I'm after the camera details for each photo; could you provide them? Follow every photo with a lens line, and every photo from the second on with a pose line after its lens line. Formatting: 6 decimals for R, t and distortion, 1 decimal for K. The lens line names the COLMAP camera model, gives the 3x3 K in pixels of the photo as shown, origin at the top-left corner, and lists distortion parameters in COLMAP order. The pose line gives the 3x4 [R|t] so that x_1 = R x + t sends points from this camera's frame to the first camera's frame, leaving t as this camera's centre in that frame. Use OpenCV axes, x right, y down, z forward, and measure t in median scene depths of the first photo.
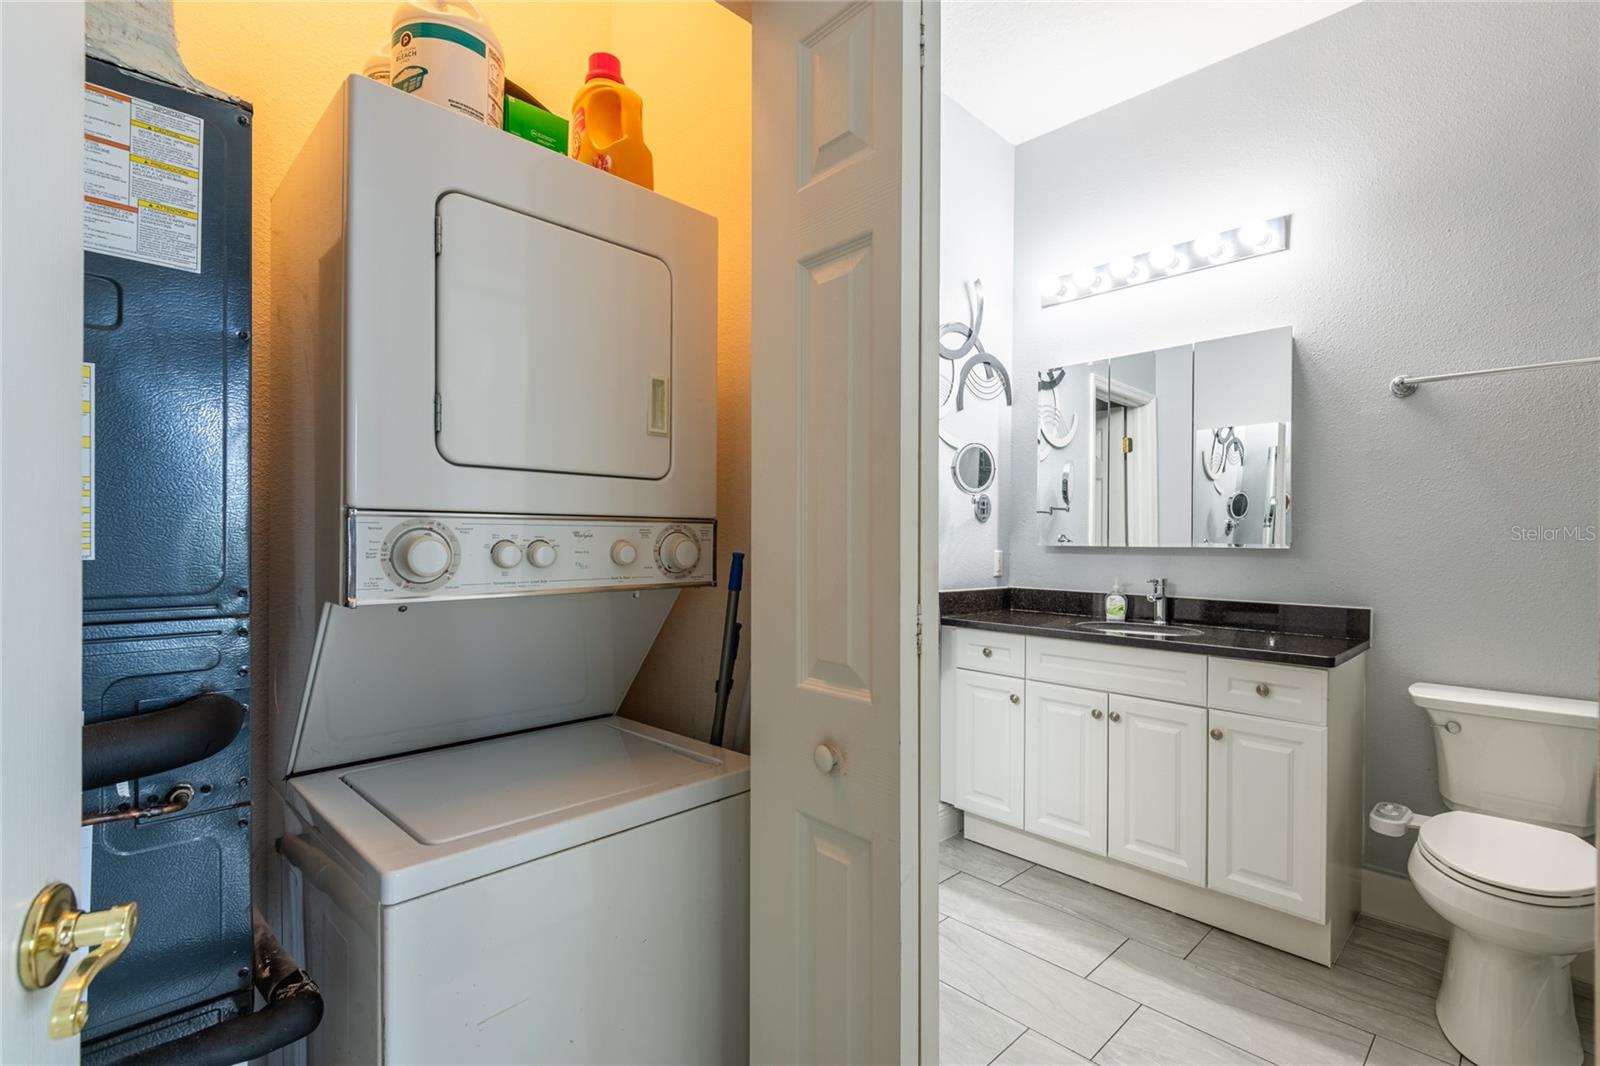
lens RADIAL K [[729.4, 0, 797.5], [0, 729.4, 536.4], [0, 0, 1]] dist [0.022889, -0.013674]
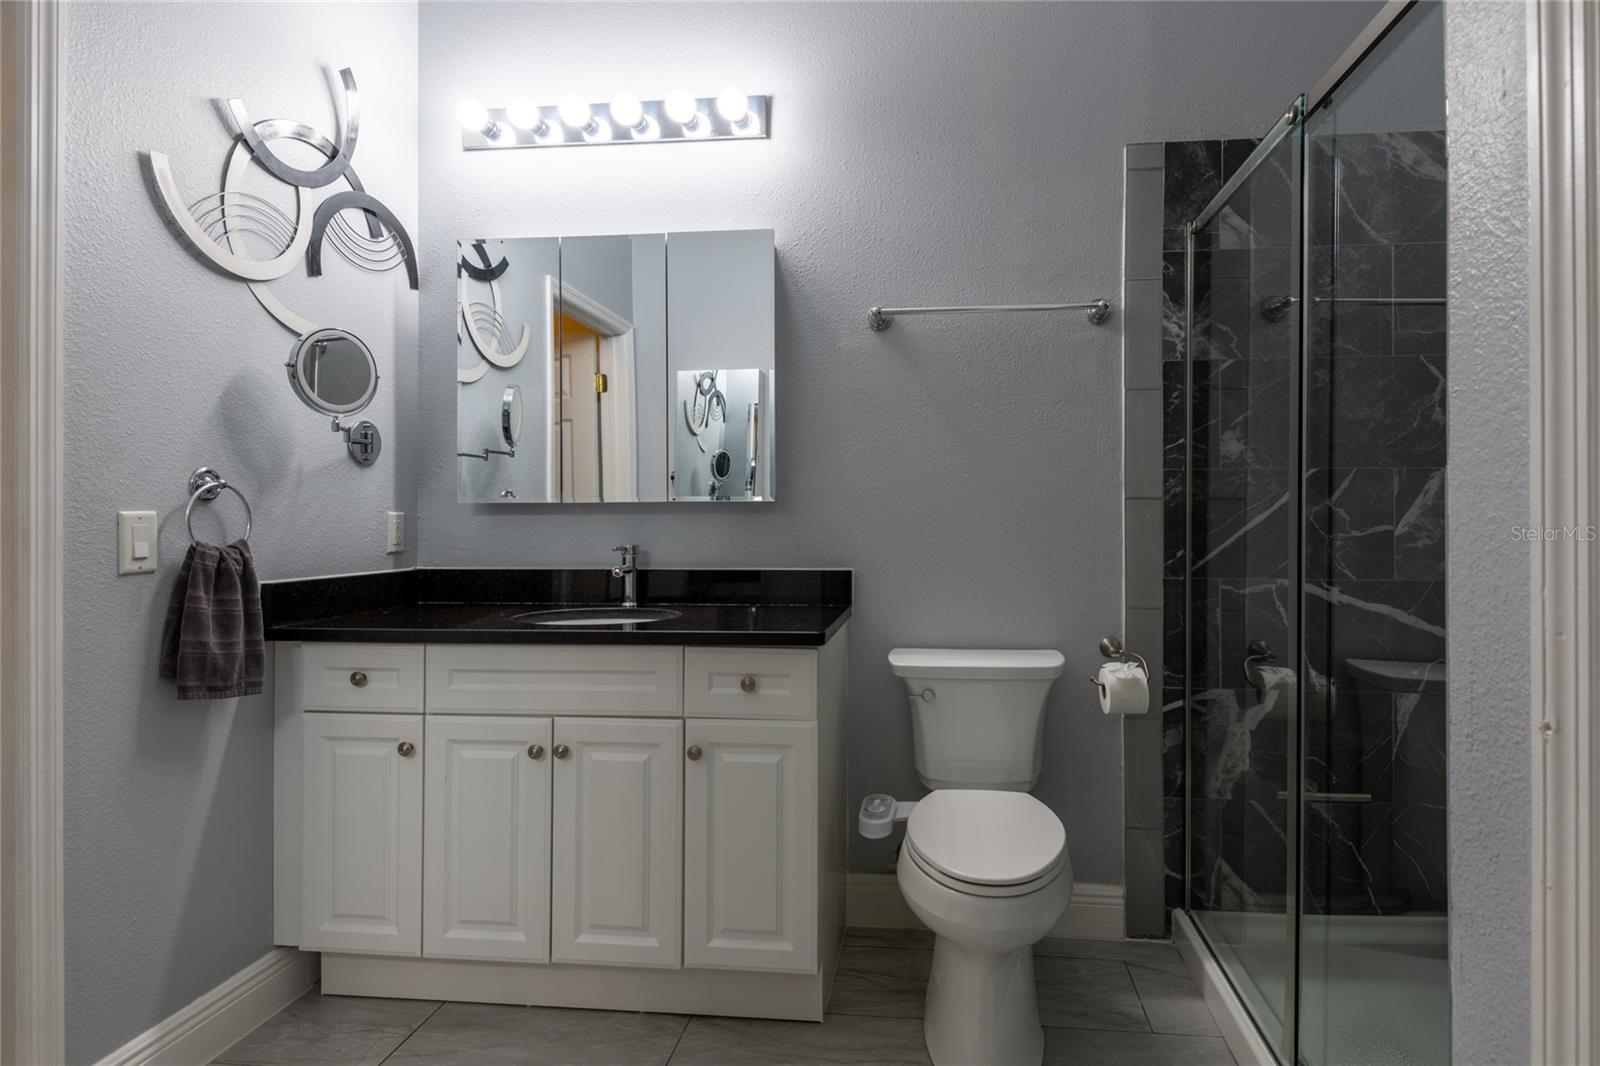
lens RADIAL K [[824.0, 0, 868.6], [0, 824.0, 510.1], [0, 0, 1]] dist [0.014846, -0.001855]
pose [[0.755405, -0.005166, 0.655237, 0.137988], [0.007636, 0.999970, -0.000920, 0.026083], [-0.655213, 0.005699, 0.755422, 0.223256]]
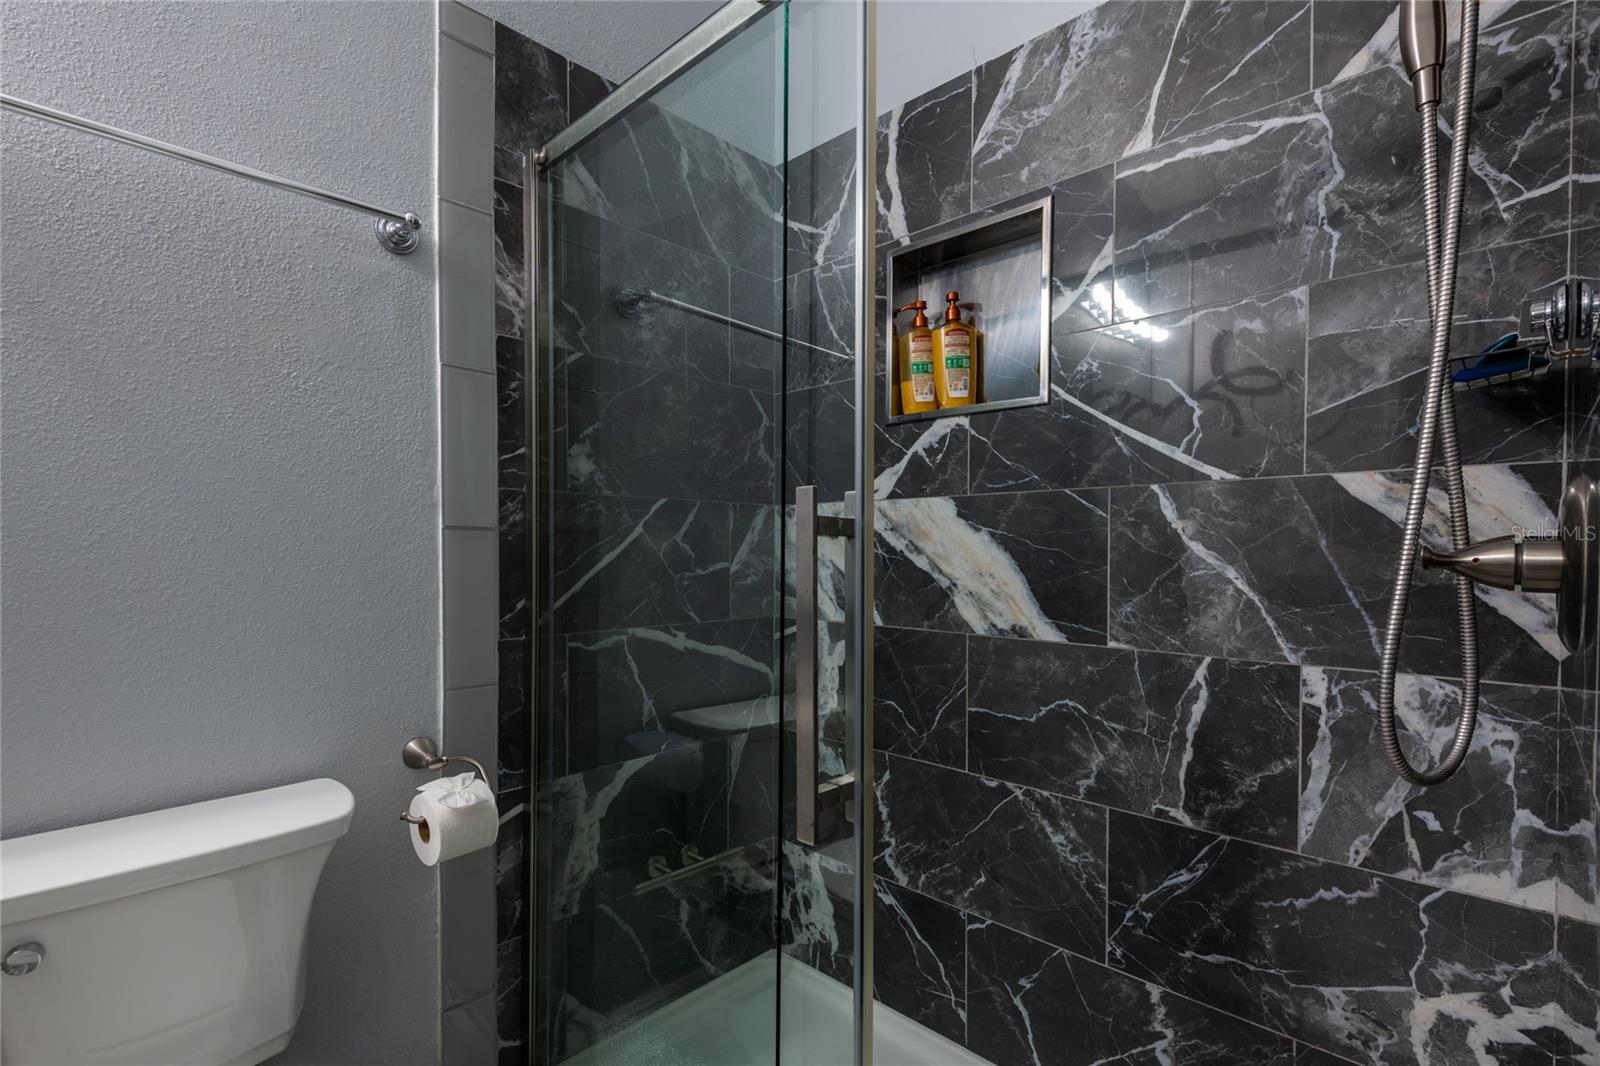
lens RADIAL K [[729.4, 0, 796.1], [0, 729.4, 559.8], [0, 0, 1]] dist [0.022889, -0.013674]
pose [[-0.037645, -0.023161, 0.999023, 0.375891], [0.000202, 0.999731, 0.023185, 0.025848], [-0.999291, 0.001074, -0.037630, 0.464131]]
